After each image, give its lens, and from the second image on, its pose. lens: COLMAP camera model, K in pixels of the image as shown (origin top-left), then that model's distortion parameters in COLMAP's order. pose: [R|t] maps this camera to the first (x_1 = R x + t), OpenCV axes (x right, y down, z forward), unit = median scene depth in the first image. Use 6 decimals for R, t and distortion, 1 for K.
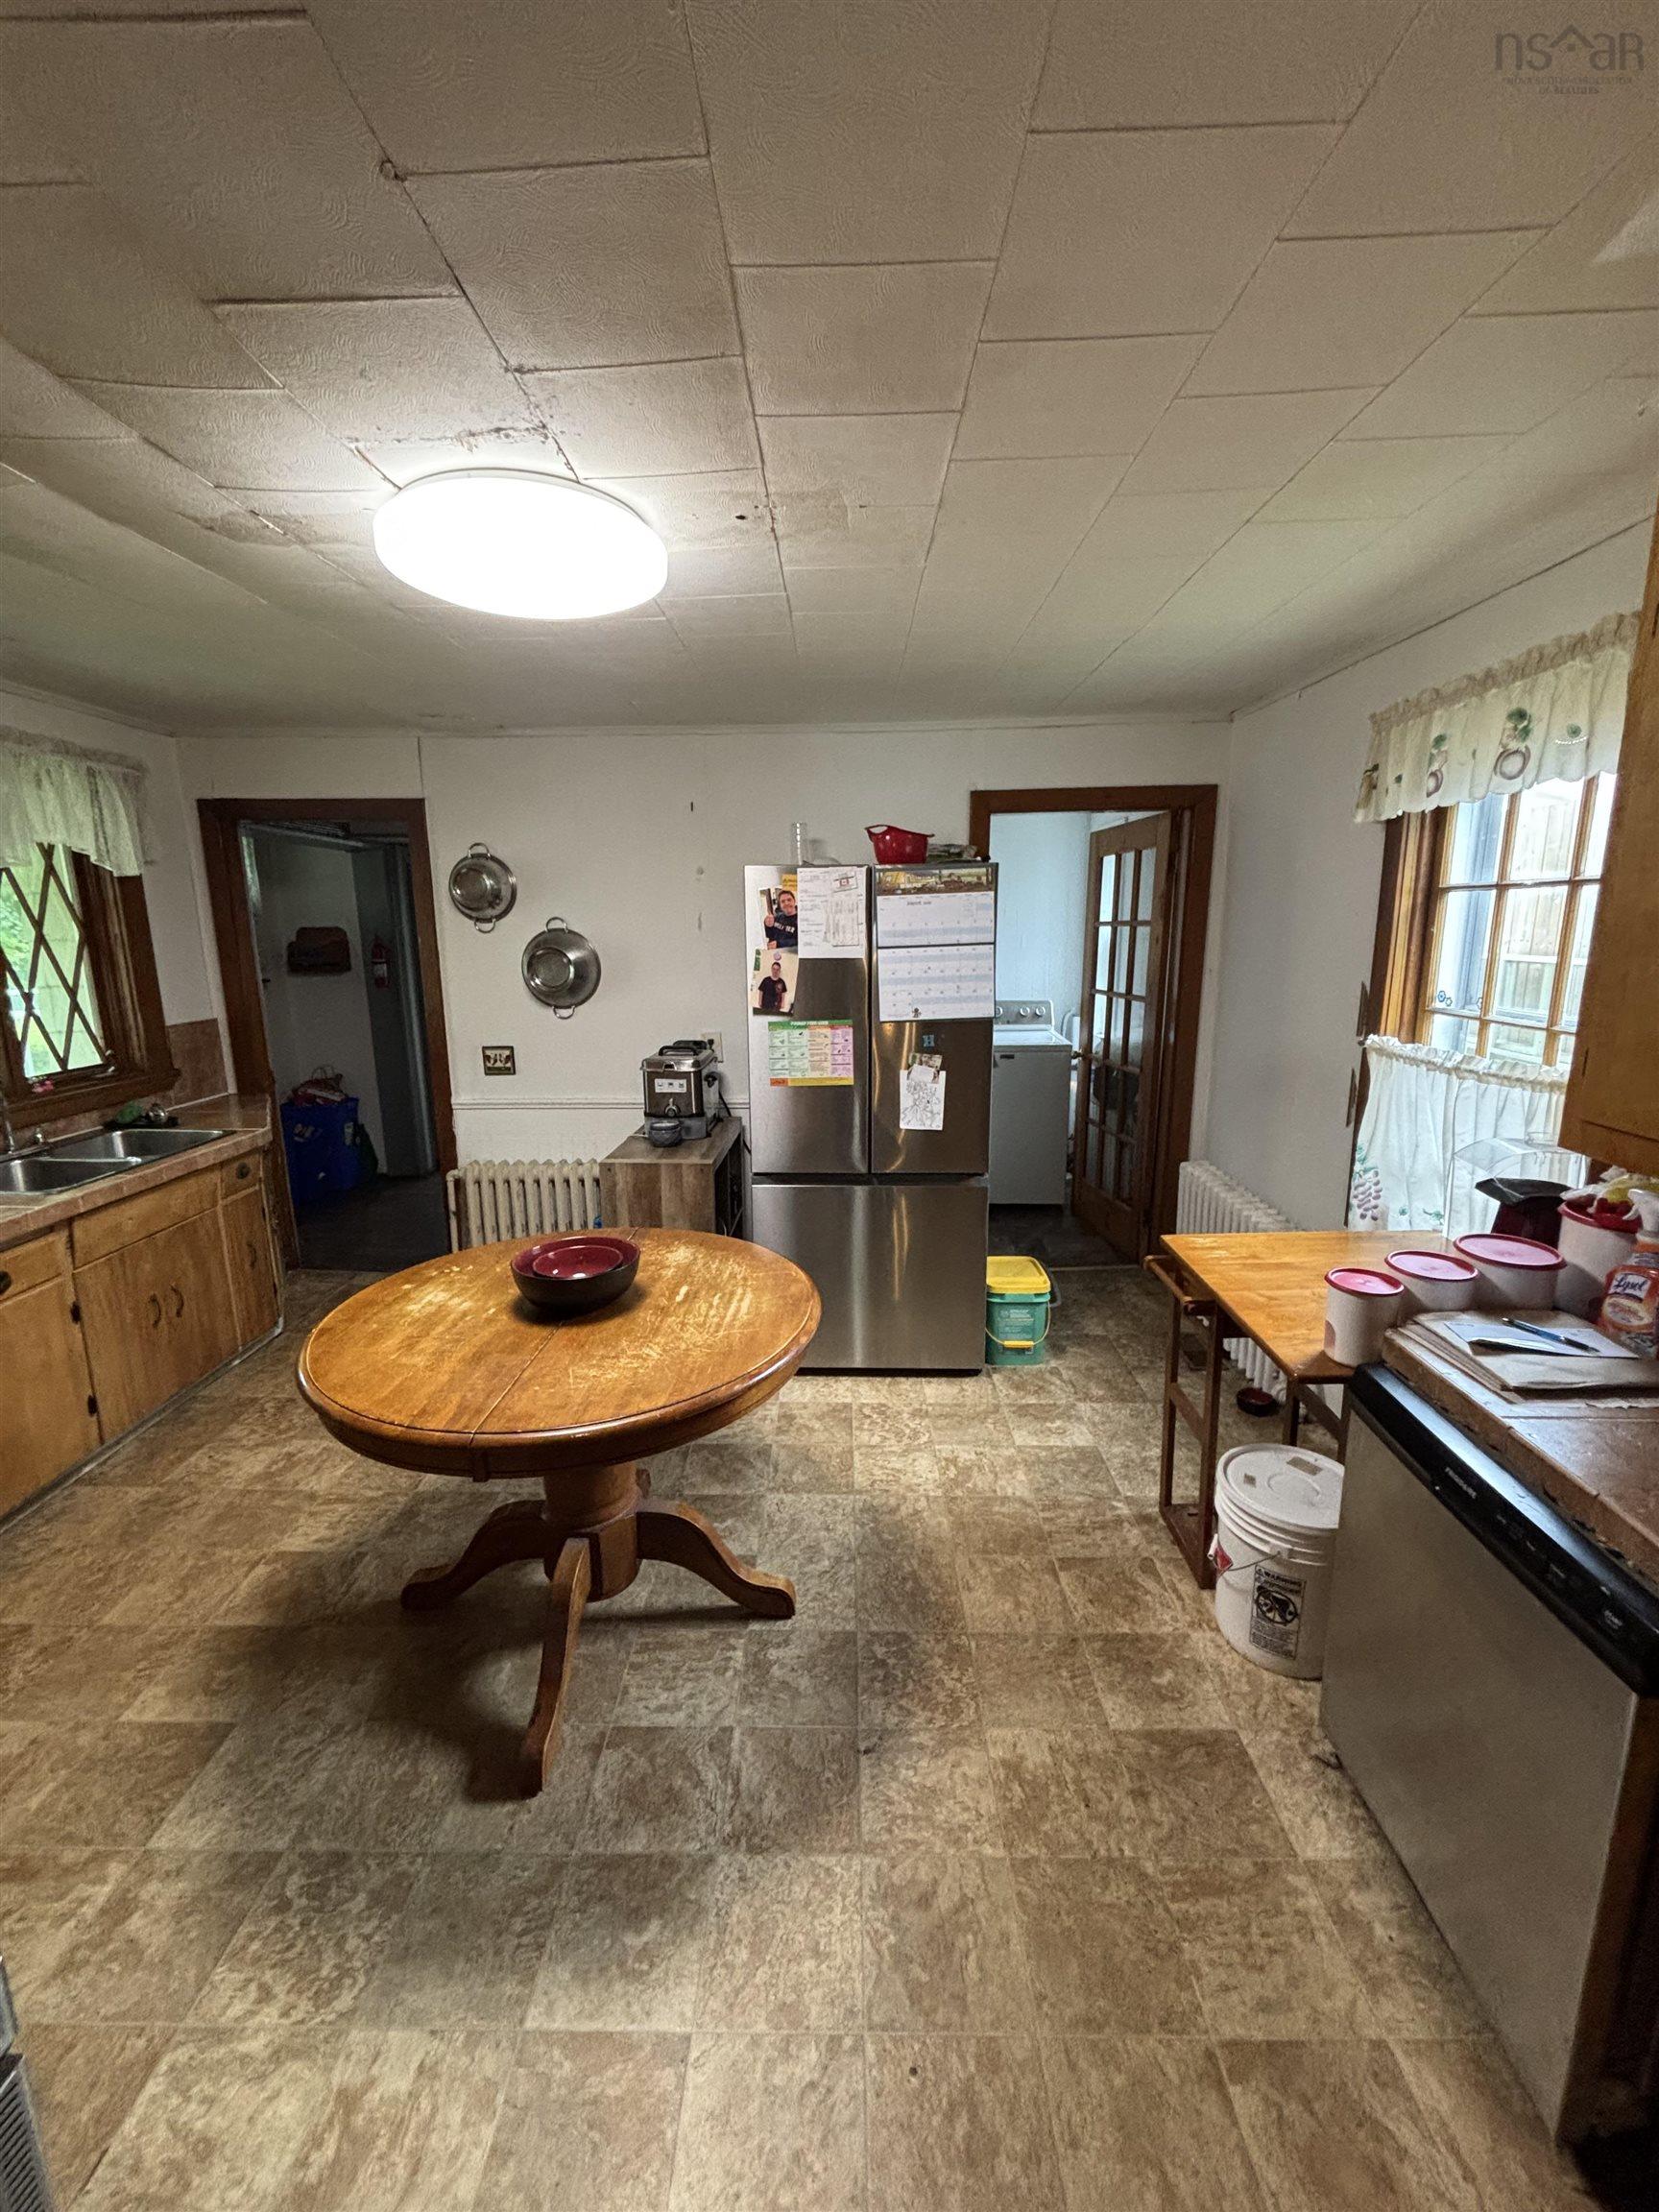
lens RADIAL K [[892.2, 0, 827.6], [0, 892.2, 1102.8], [0, 0, 1]] dist [0.002102, 0.000709]
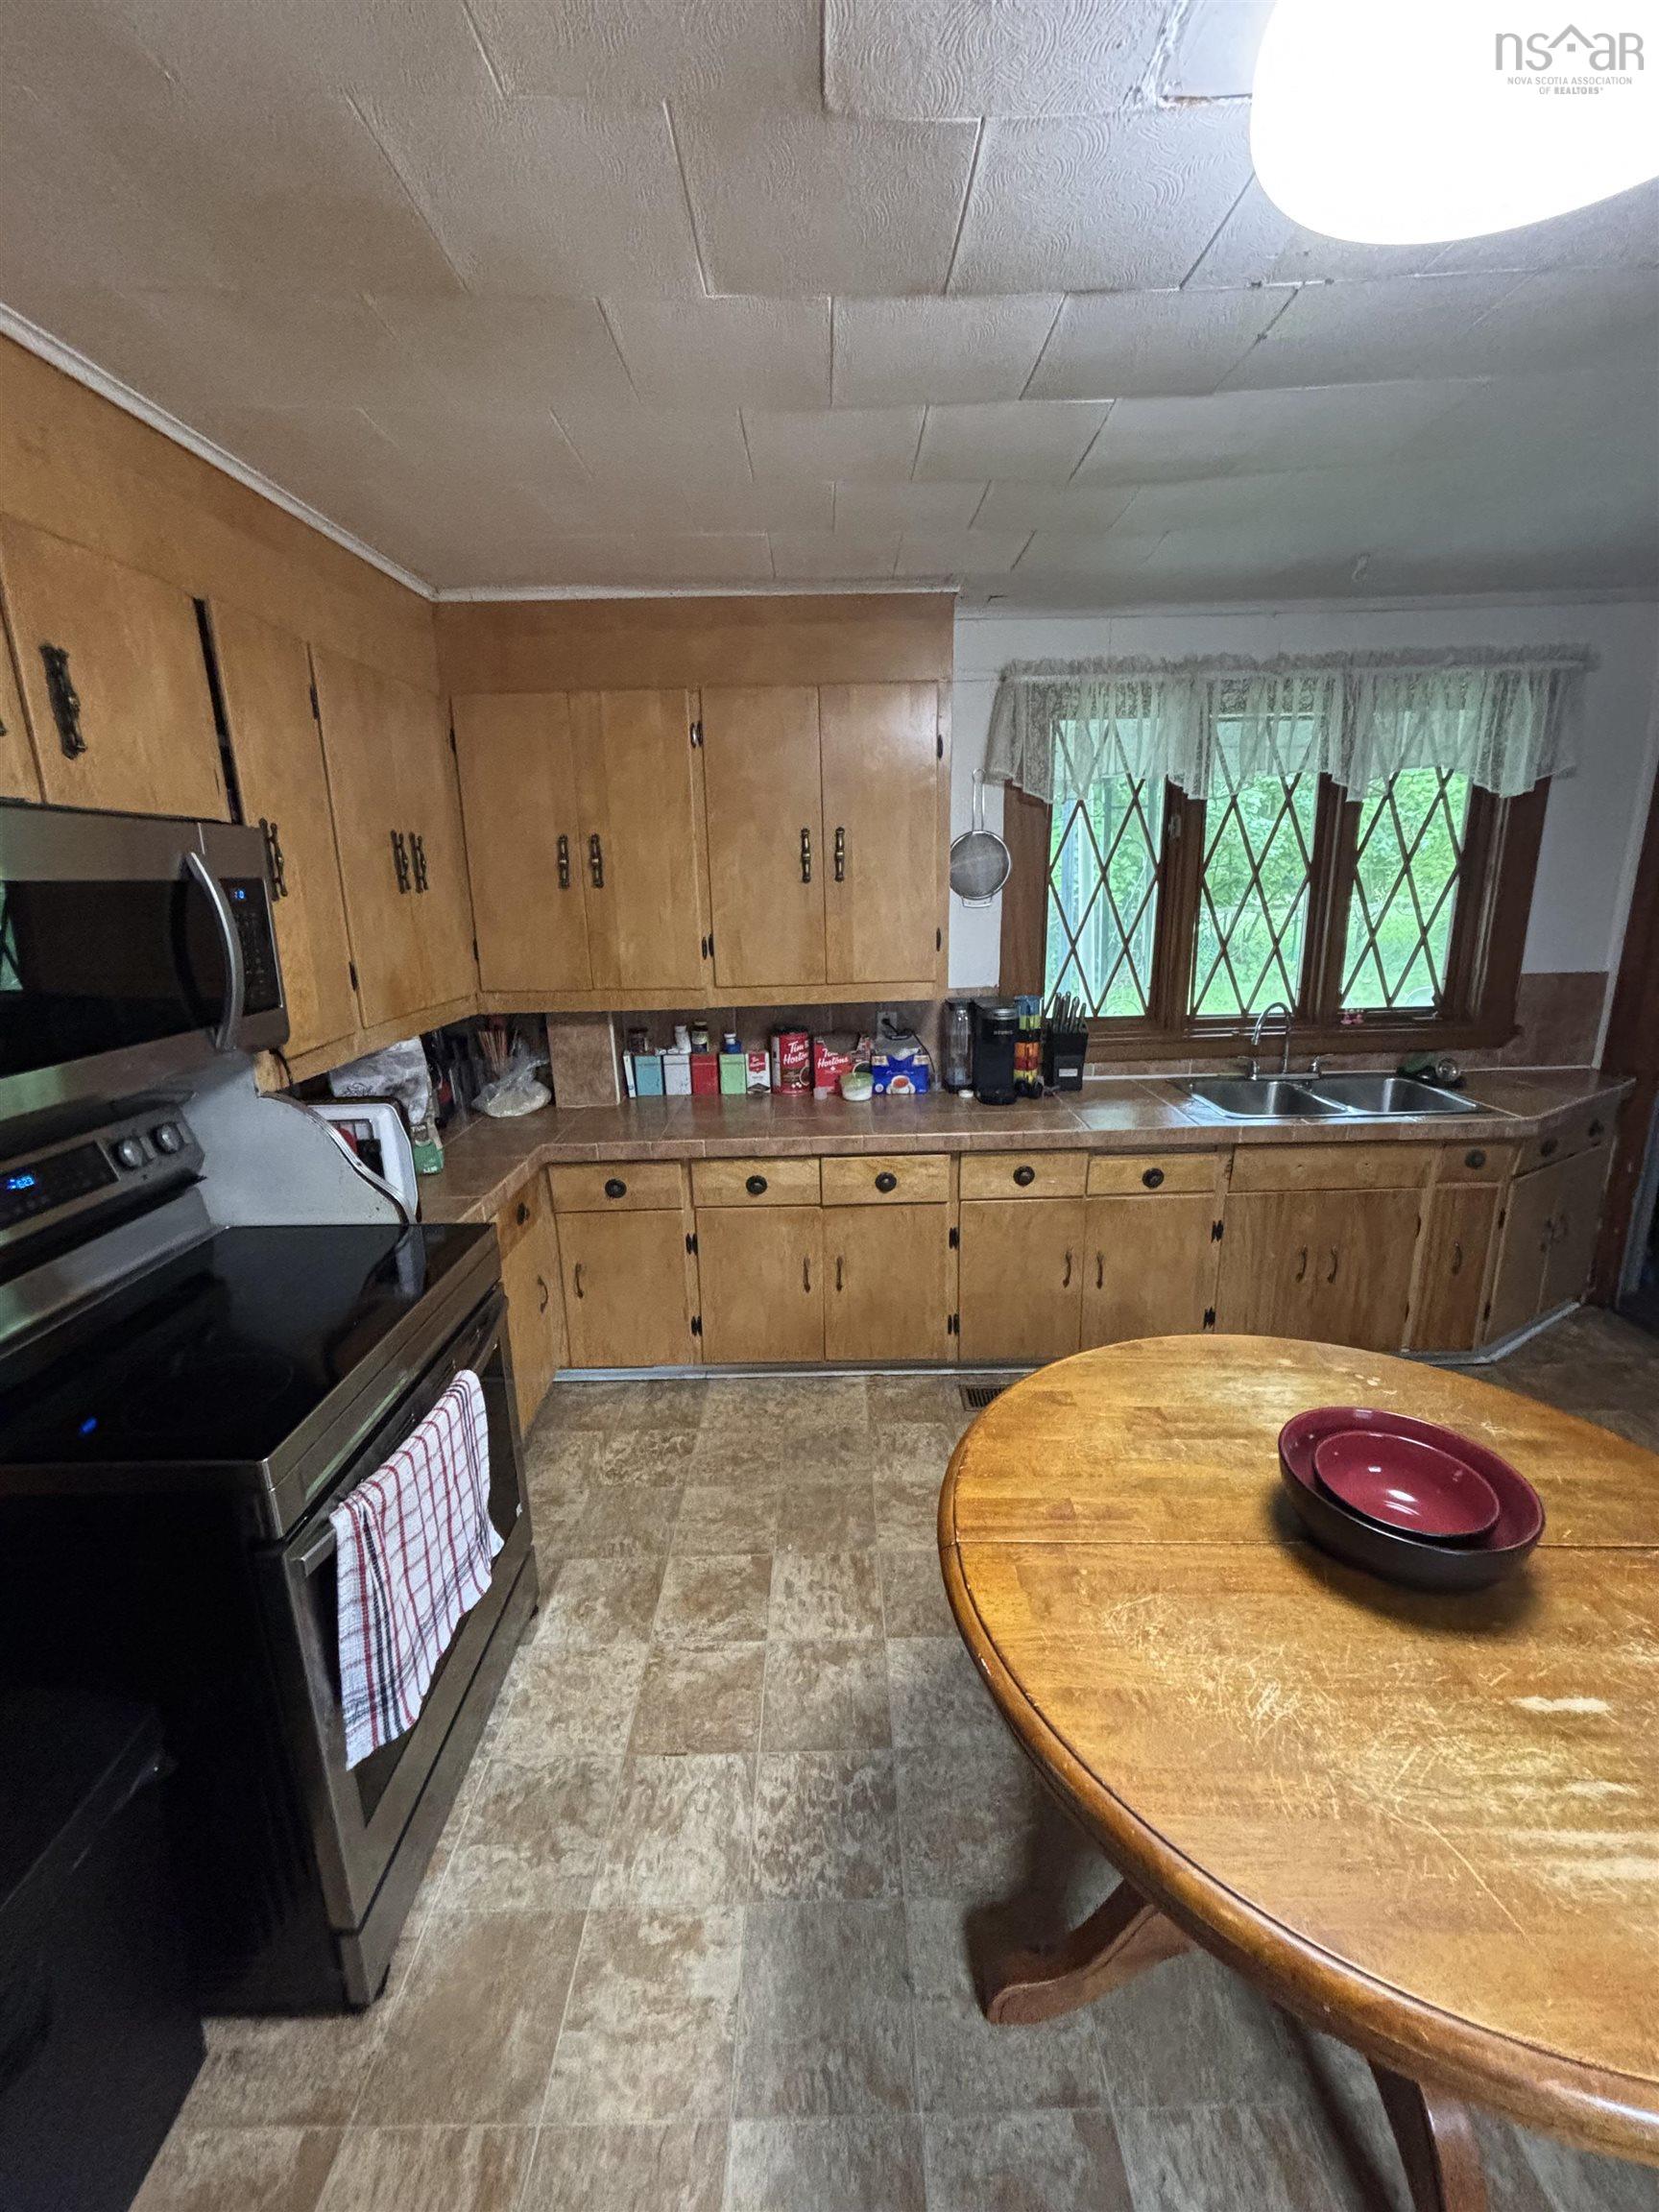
lens RADIAL K [[892.2, 0, 831.2], [0, 892.2, 1104.3], [0, 0, 1]] dist [0.002102, 0.000709]
pose [[0.021238, 0.250157, -0.967972, 0.121959], [-0.171127, 0.954812, 0.243001, -0.075919], [0.985020, 0.160486, 0.063087, 0.388781]]
